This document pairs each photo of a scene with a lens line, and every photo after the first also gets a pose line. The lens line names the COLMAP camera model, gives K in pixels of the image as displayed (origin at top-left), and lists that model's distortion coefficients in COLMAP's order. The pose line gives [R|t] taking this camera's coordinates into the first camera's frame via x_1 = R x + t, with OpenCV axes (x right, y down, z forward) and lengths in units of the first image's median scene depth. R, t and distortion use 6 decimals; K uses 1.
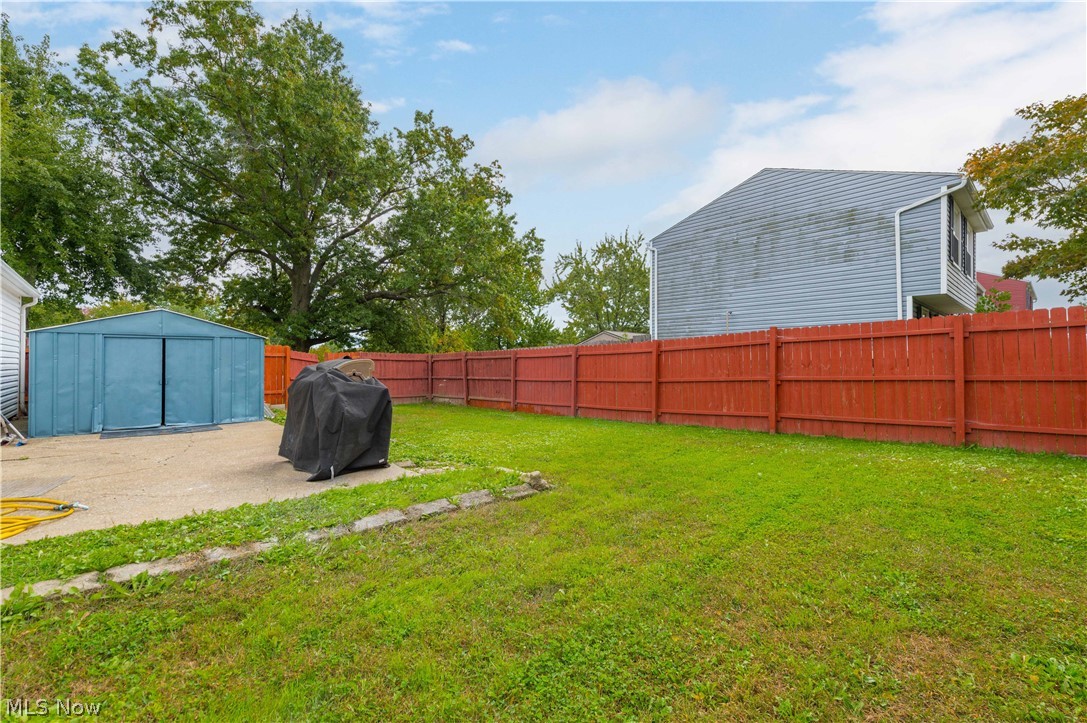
lens RADIAL K [[464.1, 0, 549.7], [0, 464.1, 362.8], [0, 0, 1]] dist [0.008872, -0.002112]
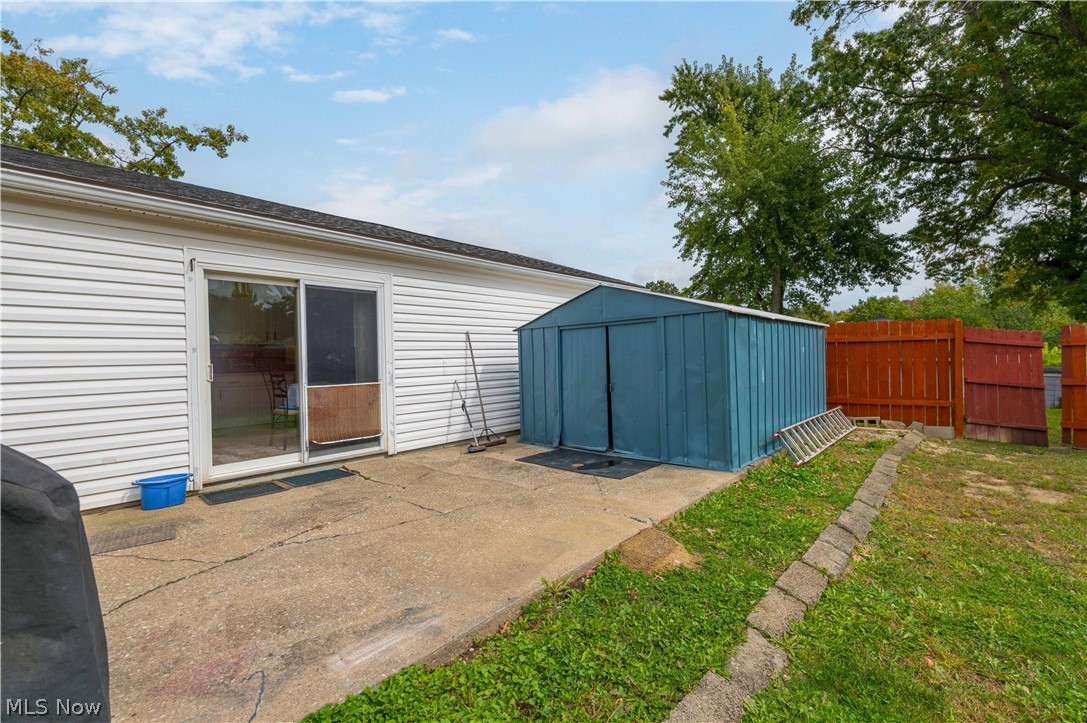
lens RADIAL K [[464.1, 0, 562.7], [0, 464.1, 360.1], [0, 0, 1]] dist [0.008872, -0.002112]
pose [[0.114908, -0.001194, -0.993375, -0.095448], [0.028042, 0.999605, 0.002042, -0.003006], [0.992980, -0.028091, 0.114896, 0.555751]]
